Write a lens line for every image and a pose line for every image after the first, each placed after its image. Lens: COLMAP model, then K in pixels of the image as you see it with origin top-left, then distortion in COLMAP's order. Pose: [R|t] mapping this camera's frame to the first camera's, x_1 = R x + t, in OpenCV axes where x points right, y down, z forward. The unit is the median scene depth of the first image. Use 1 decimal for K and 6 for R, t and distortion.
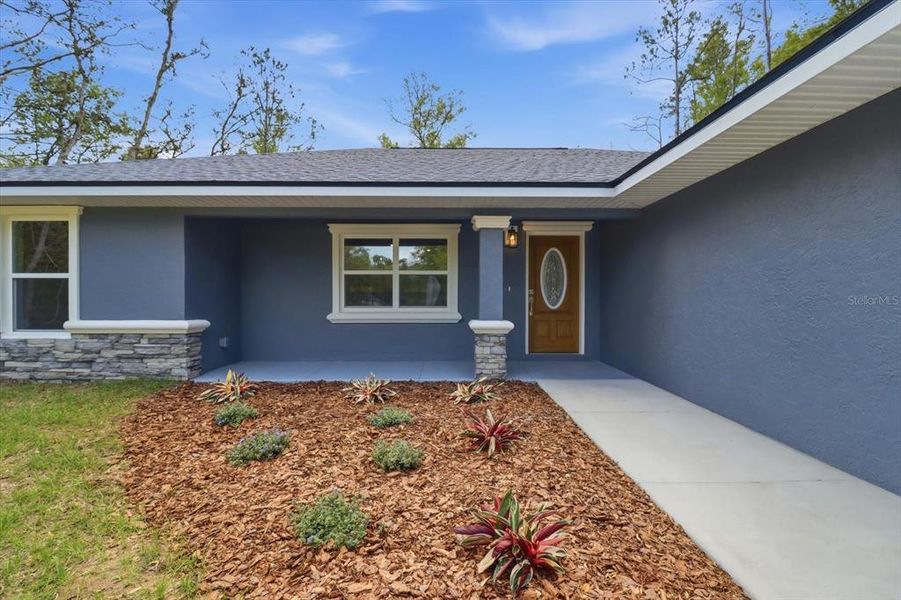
lens RADIAL K [[425.9, 0, 451.1], [0, 425.9, 298.7], [0, 0, 1]] dist [-0.003547, -0.001670]
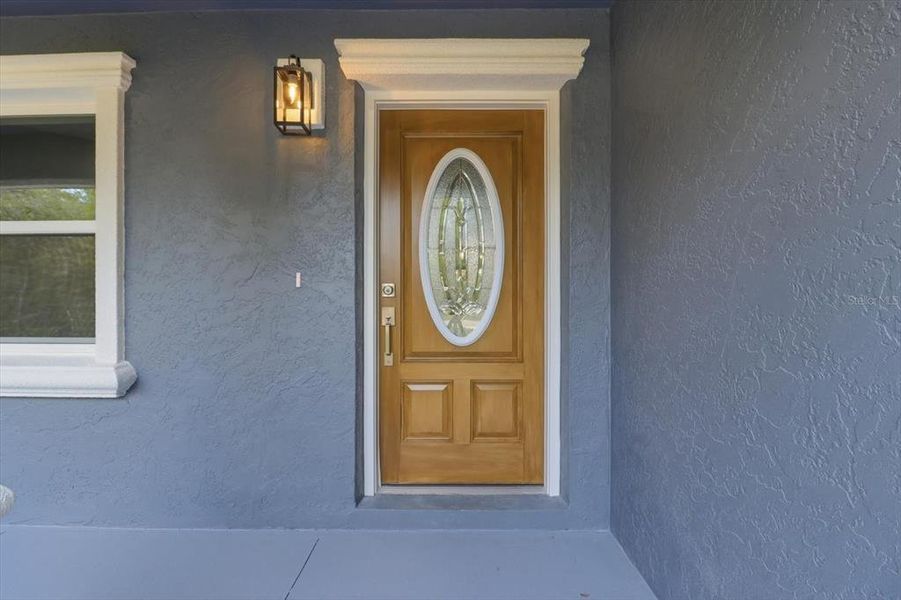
lens RADIAL K [[381.6, 0, 450.5], [0, 381.6, 300.0], [0, 0, 1]] dist [-0.013276, -0.000277]
pose [[0.999784, -0.001829, -0.020683, 0.240205], [0.001561, 0.999915, -0.012943, -0.004685], [0.020705, 0.012907, 0.999702, 0.725858]]
